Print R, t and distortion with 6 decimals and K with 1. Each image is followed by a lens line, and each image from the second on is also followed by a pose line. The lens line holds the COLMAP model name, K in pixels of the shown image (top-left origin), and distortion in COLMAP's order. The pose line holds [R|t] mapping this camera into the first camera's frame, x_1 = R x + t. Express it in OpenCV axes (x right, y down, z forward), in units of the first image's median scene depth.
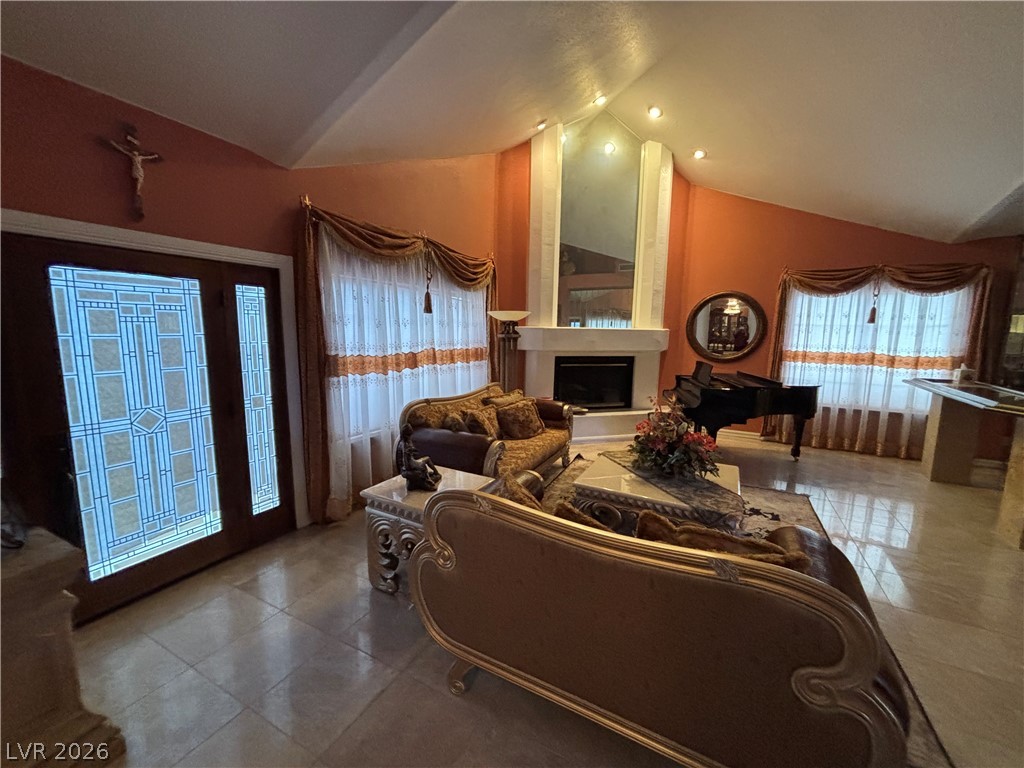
lens RADIAL K [[408.1, 0, 513.2], [0, 408.1, 386.3], [0, 0, 1]] dist [-0.010519, -0.000742]
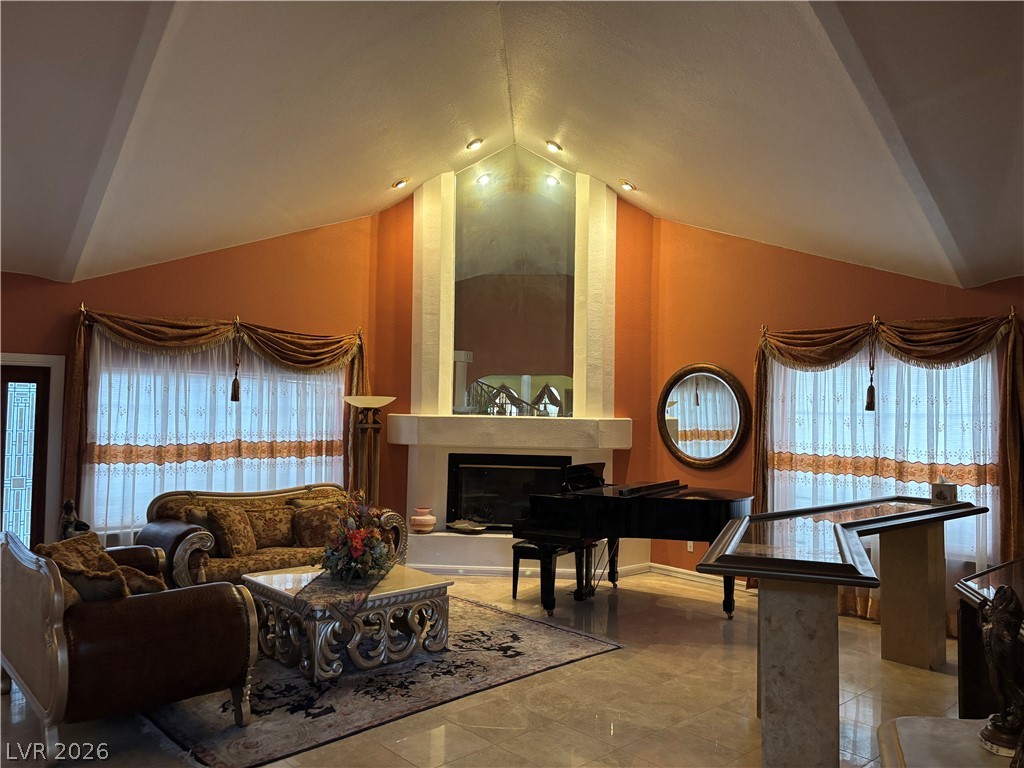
lens RADIAL K [[764.1, 0, 517.0], [0, 764.1, 378.9], [0, 0, 1]] dist [0.004983, 0.001346]
pose [[0.947555, -0.012040, -0.319365, 0.842605], [-0.046269, 0.983594, -0.174363, 0.037543], [0.316224, 0.179995, 0.931453, -0.368106]]
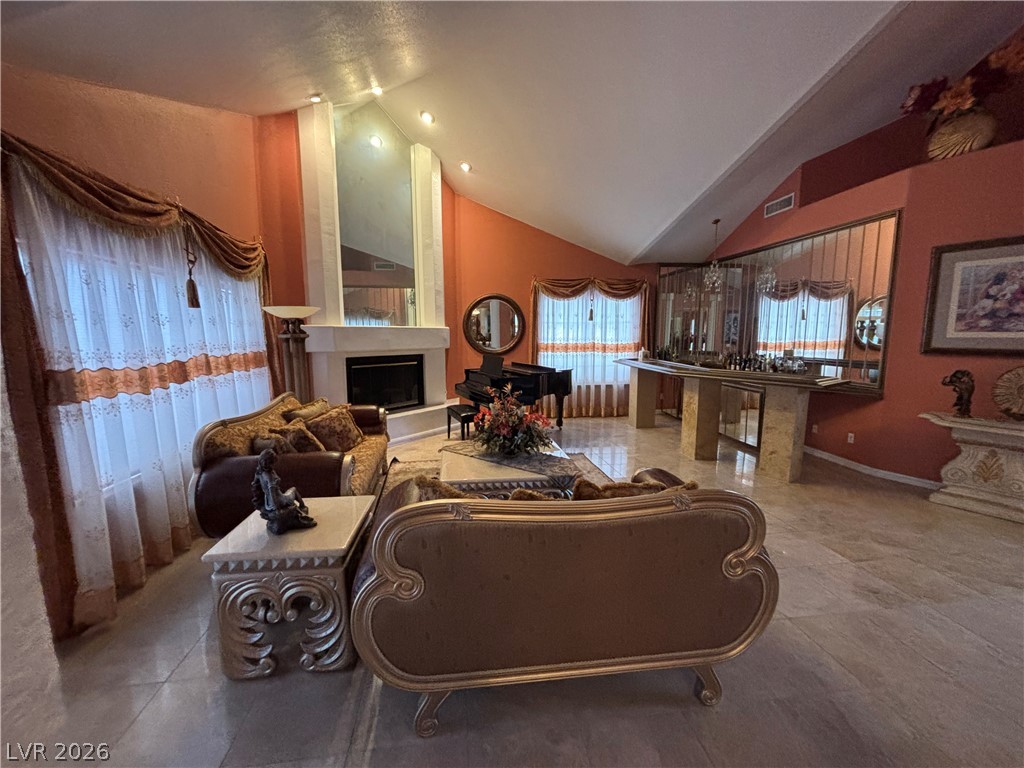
lens RADIAL K [[408.1, 0, 513.2], [0, 408.1, 386.3], [0, 0, 1]] dist [-0.010519, -0.000742]
pose [[0.810325, -0.094049, 0.578384, -0.158235], [0.094672, 0.995081, 0.029170, -0.002063], [-0.578283, 0.031120, 0.815243, 0.053547]]
